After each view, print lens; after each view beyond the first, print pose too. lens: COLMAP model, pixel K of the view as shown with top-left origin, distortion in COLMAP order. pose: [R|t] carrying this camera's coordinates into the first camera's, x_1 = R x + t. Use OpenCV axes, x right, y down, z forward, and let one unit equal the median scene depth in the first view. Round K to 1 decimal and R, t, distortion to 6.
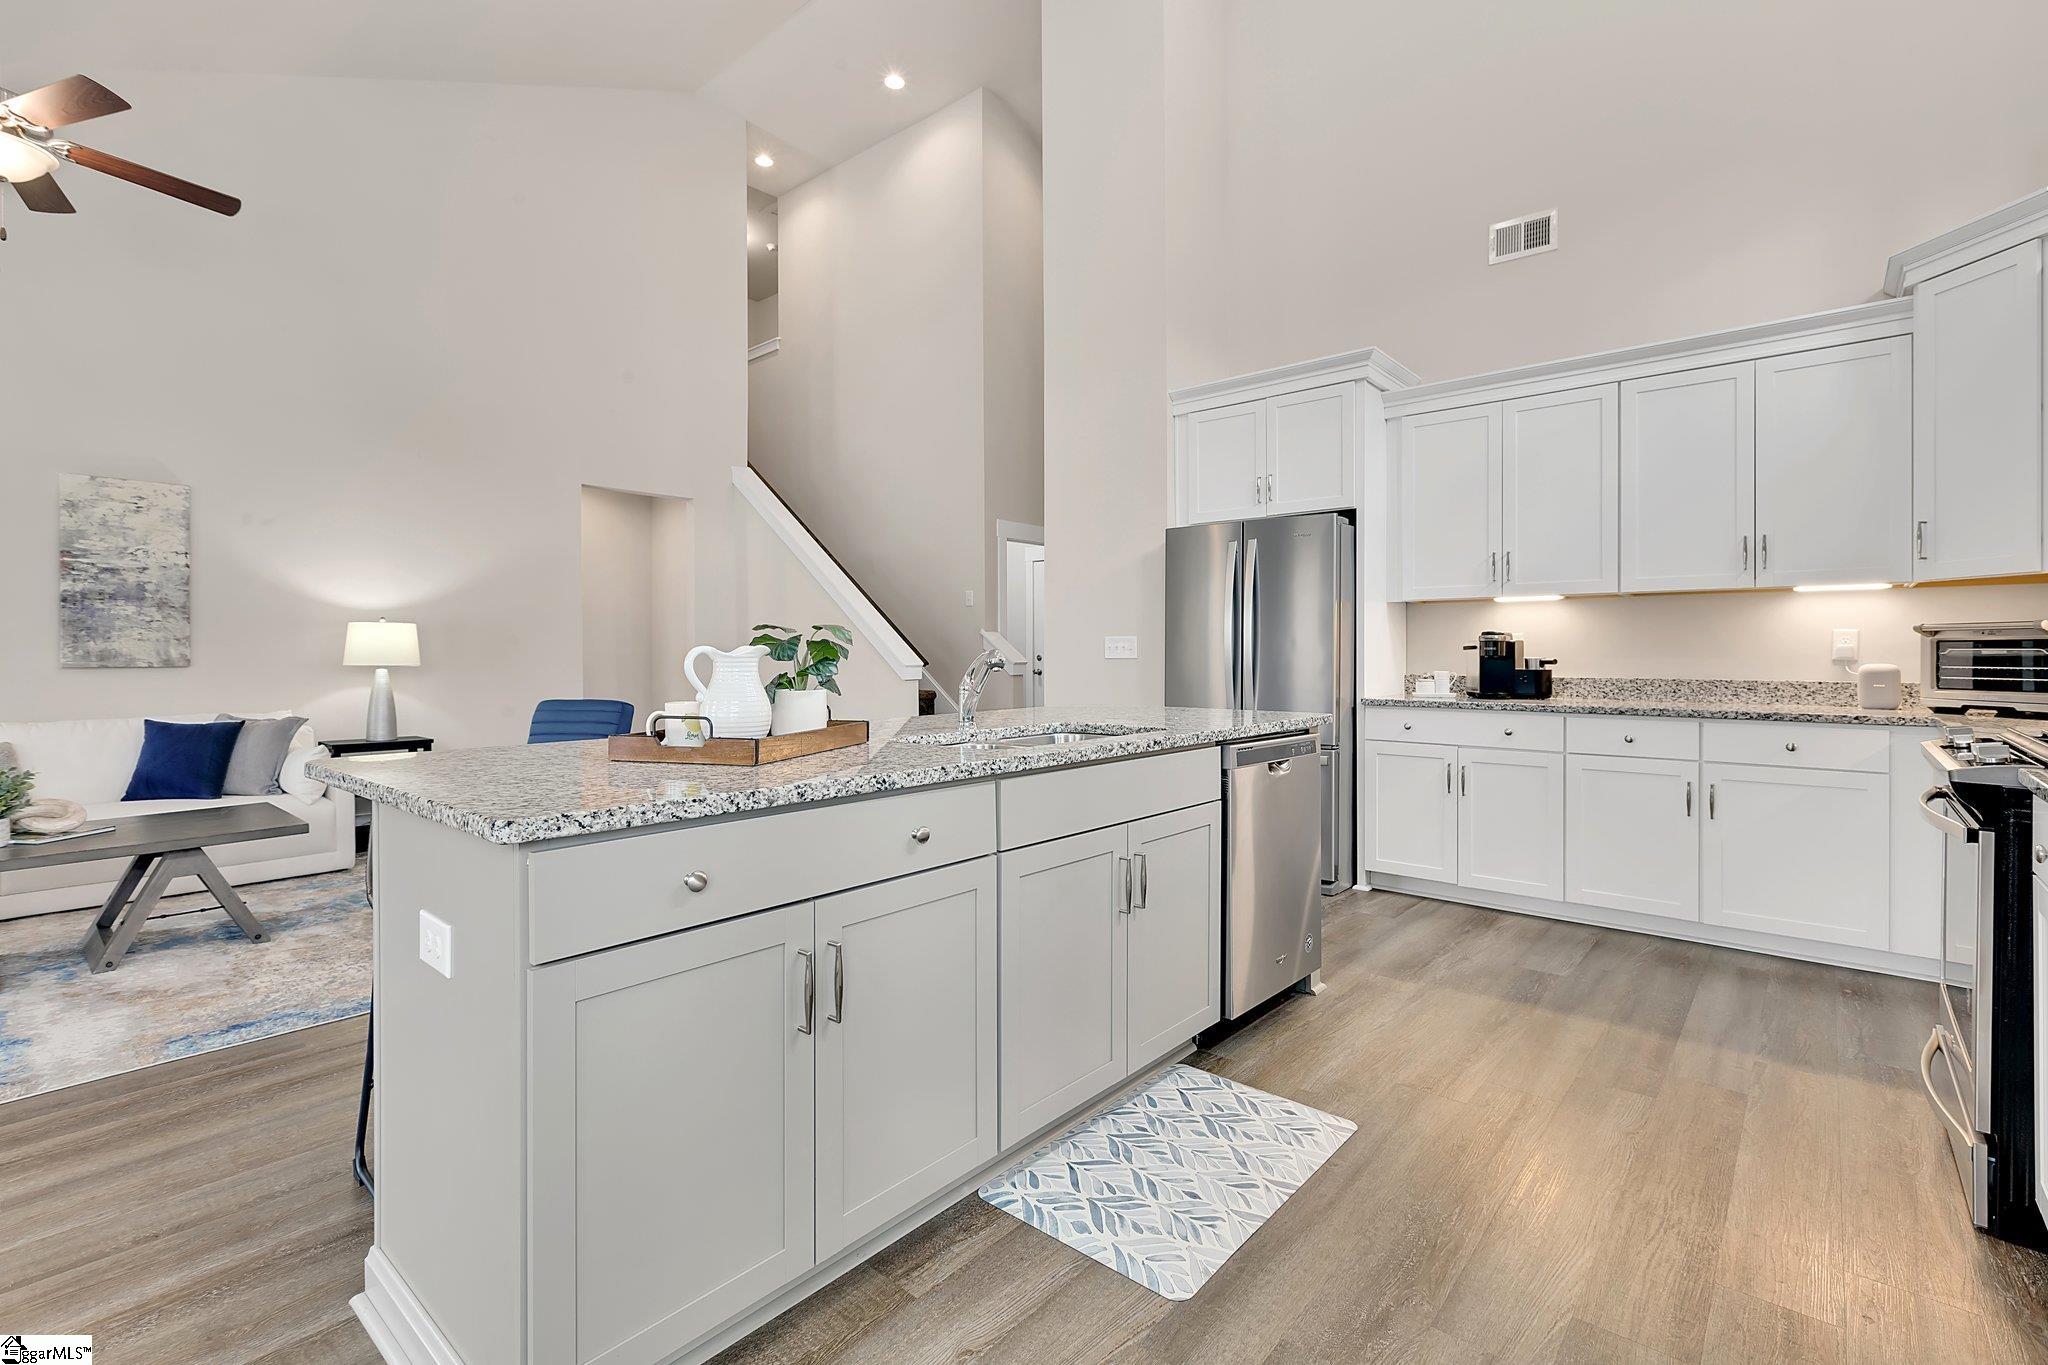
lens RADIAL K [[934.8, 0, 1015.6], [0, 934.8, 653.9], [0, 0, 1]] dist [0.002931, 0.000292]
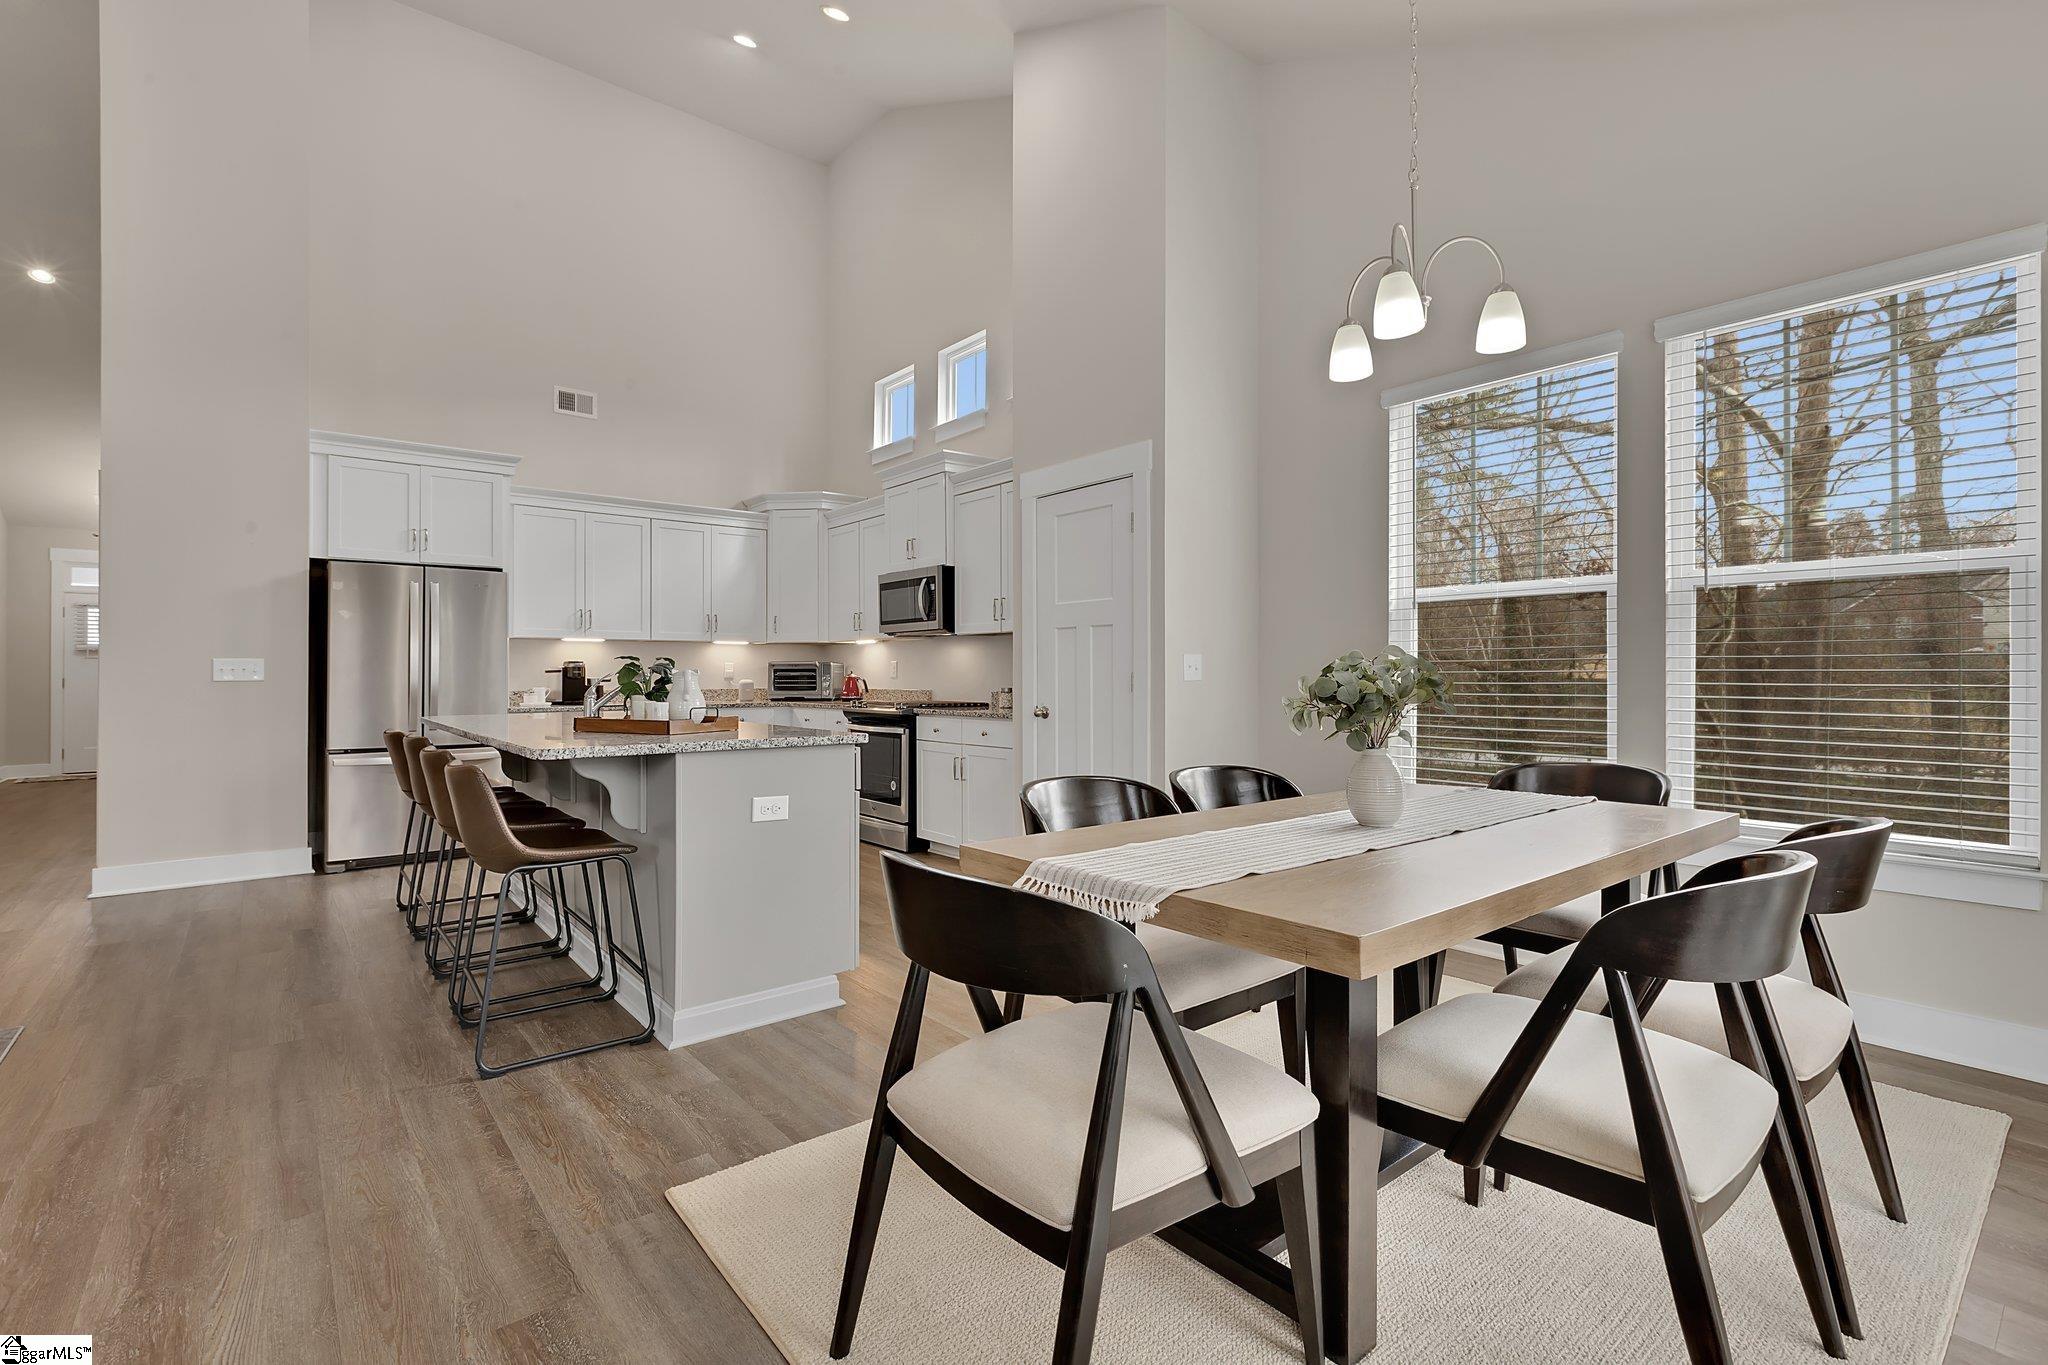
lens RADIAL K [[925.6, 0, 1025.8], [0, 925.6, 674.8], [0, 0, 1]] dist [0.001826, 0.000530]
pose [[0.166526, -0.000080, 0.986037, -0.774280], [0.003578, 0.999993, -0.000523, 0.002004], [-0.986031, 0.003616, 0.166525, 0.022965]]
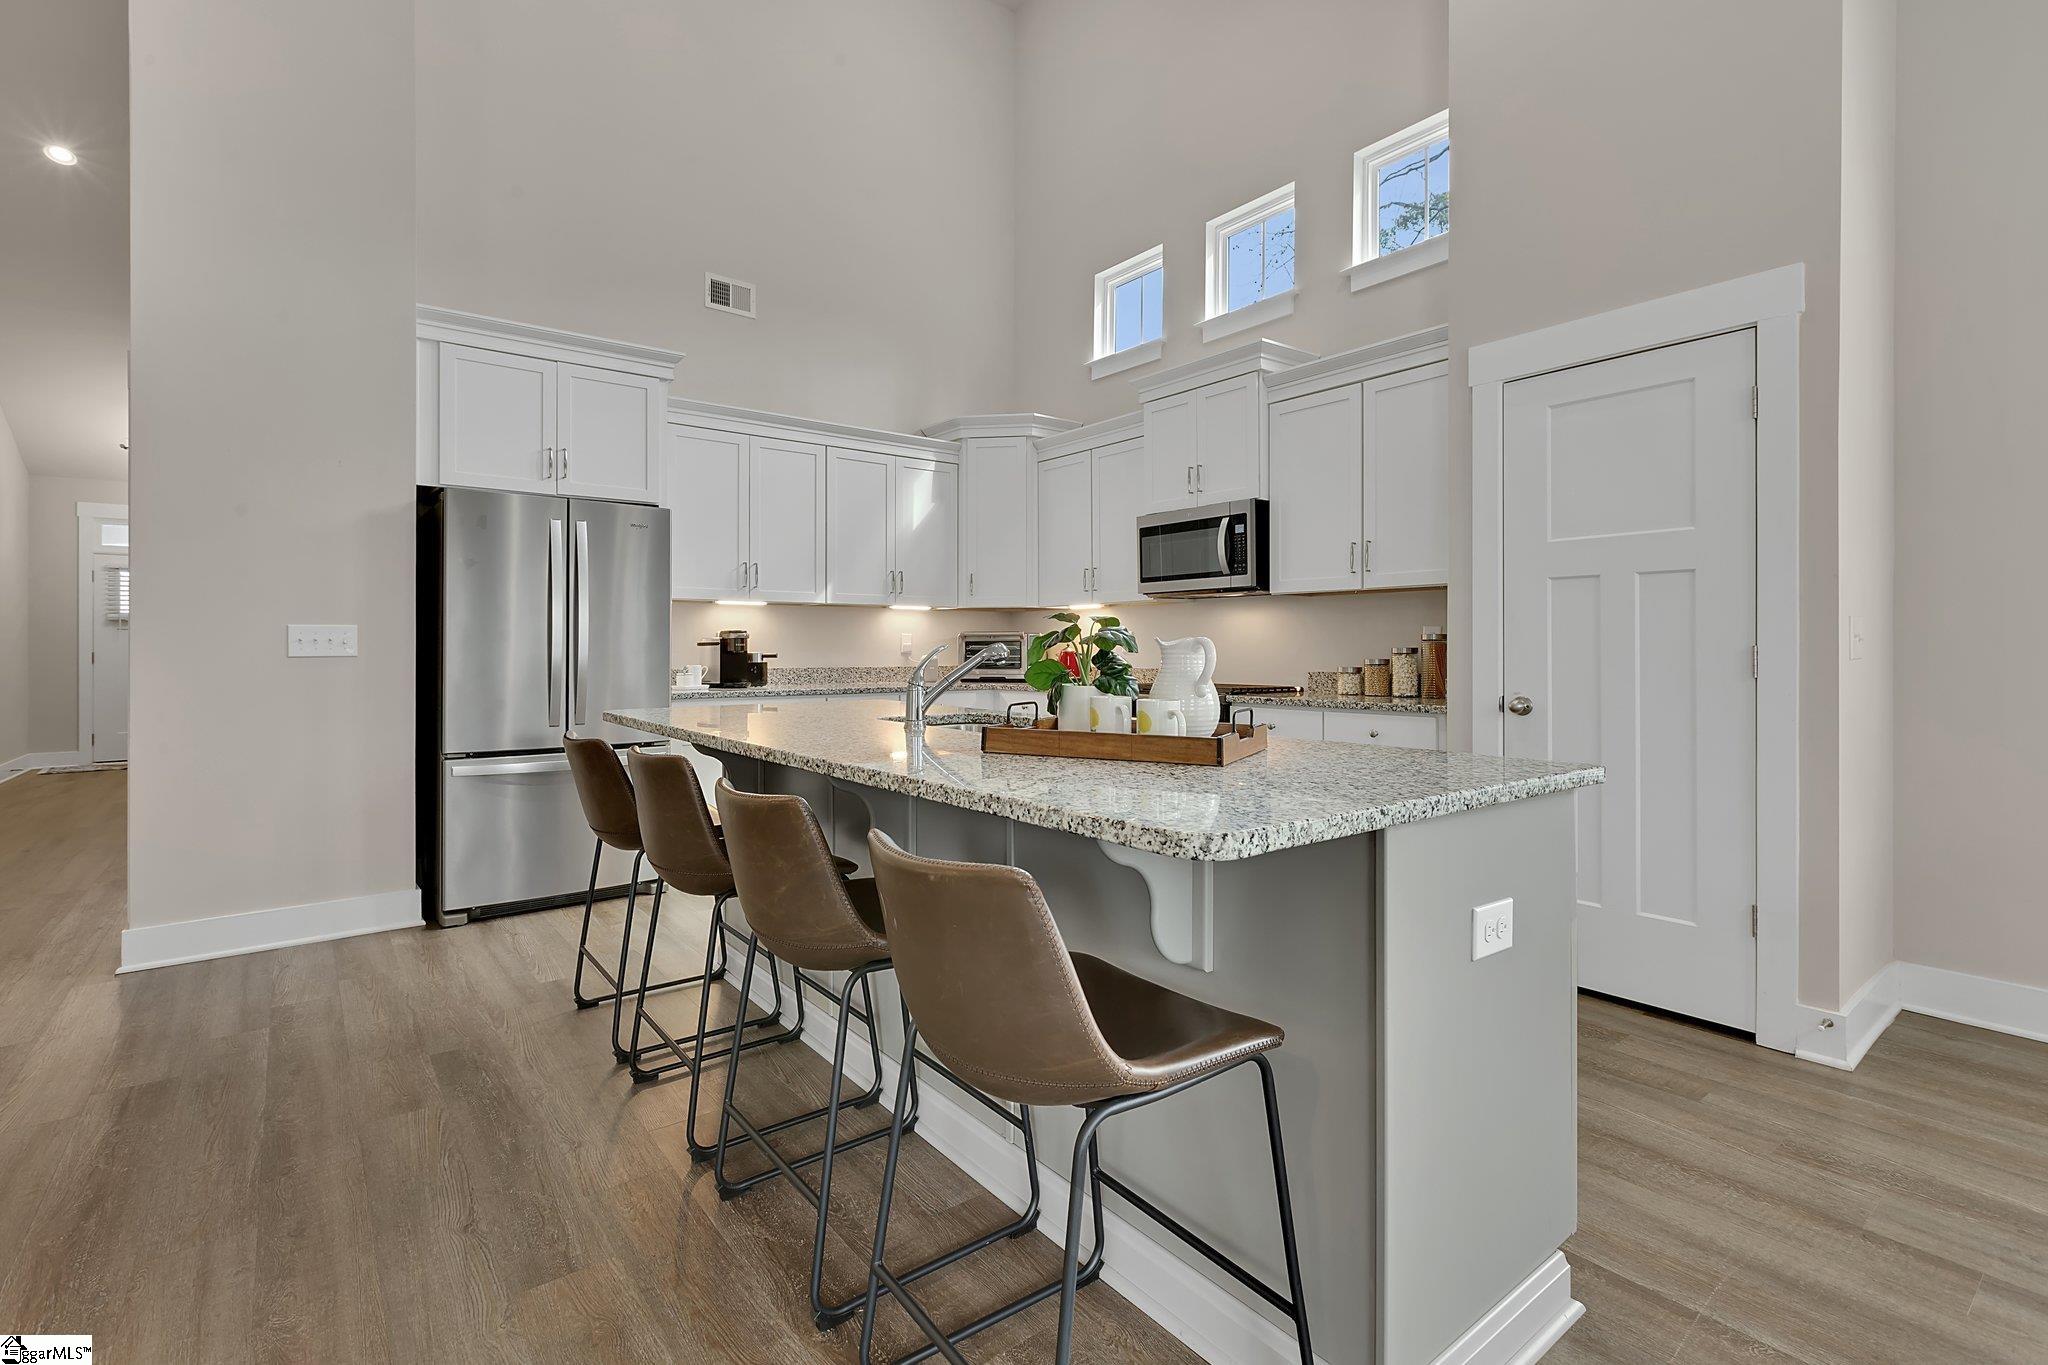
lens RADIAL K [[934.8, 0, 1015.6], [0, 934.8, 653.9], [0, 0, 1]] dist [0.002931, 0.000292]
pose [[0.195102, -0.003912, 0.980775, -0.509654], [0.002321, 0.999991, 0.003527, 0.001998], [-0.980780, 0.001588, 0.195109, 0.392989]]
